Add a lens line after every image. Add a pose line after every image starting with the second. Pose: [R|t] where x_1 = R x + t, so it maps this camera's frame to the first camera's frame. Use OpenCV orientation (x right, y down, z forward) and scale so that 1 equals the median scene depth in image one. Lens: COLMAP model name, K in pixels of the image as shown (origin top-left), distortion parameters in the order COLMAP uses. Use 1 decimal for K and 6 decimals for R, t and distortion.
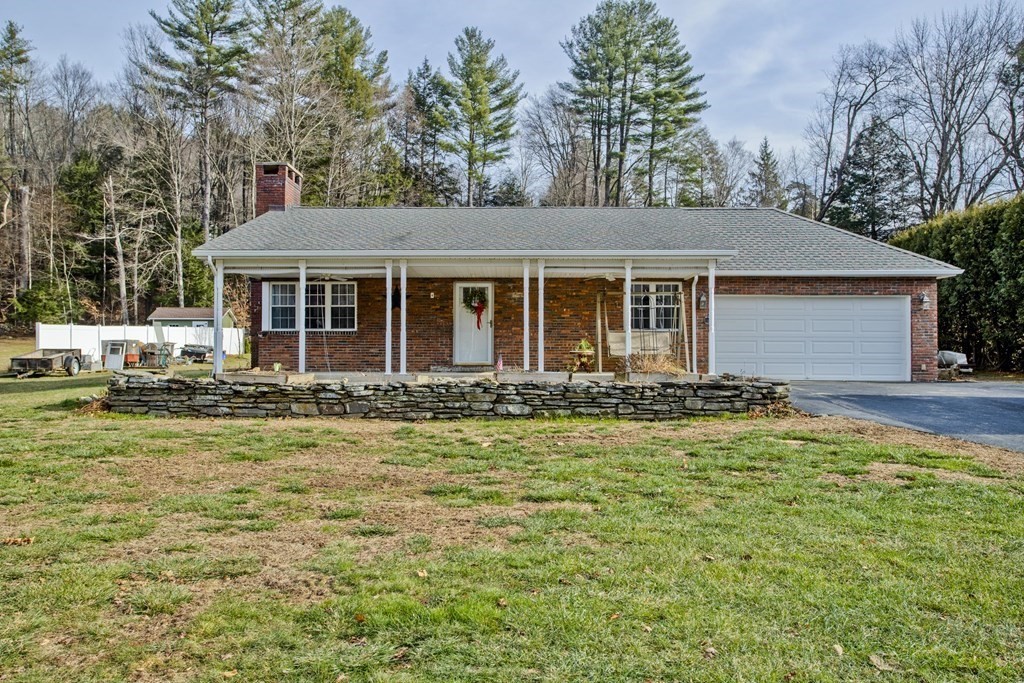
lens RADIAL K [[858.5, 0, 492.3], [0, 858.5, 341.5], [0, 0, 1]] dist [-0.009598, 0.014248]
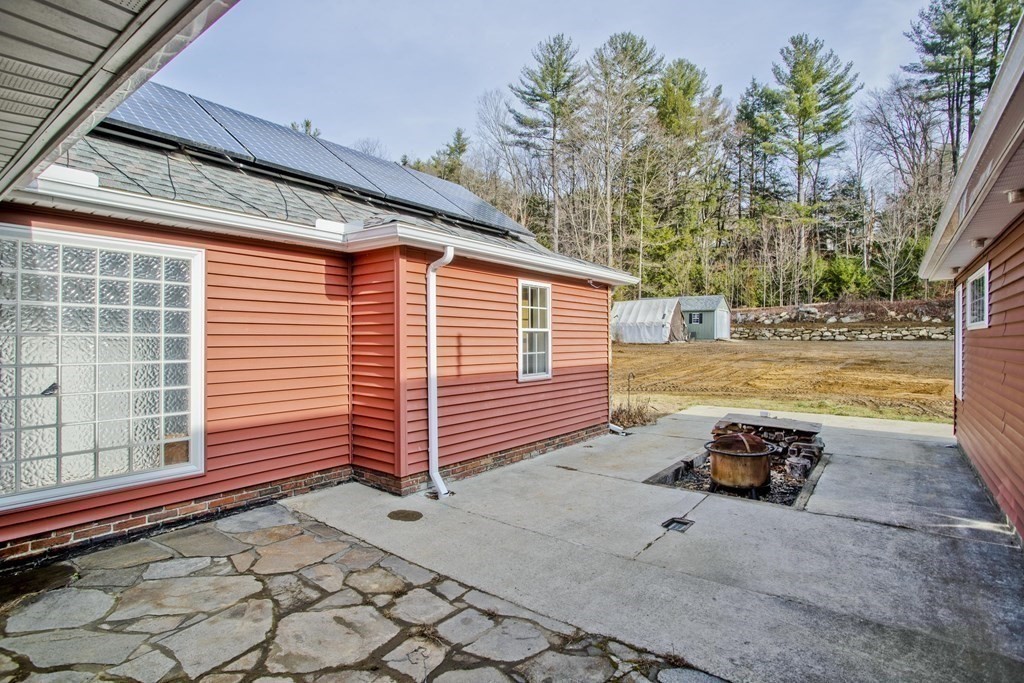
lens RADIAL K [[510.1, 0, 514.8], [0, 510.1, 328.2], [0, 0, 1]] dist [-0.005600, -0.000076]
pose [[0.822915, -0.011387, -0.568051, 0.048870], [0.011470, 0.999928, -0.003428, -0.006246], [0.568049, -0.003694, 0.822986, 0.342451]]
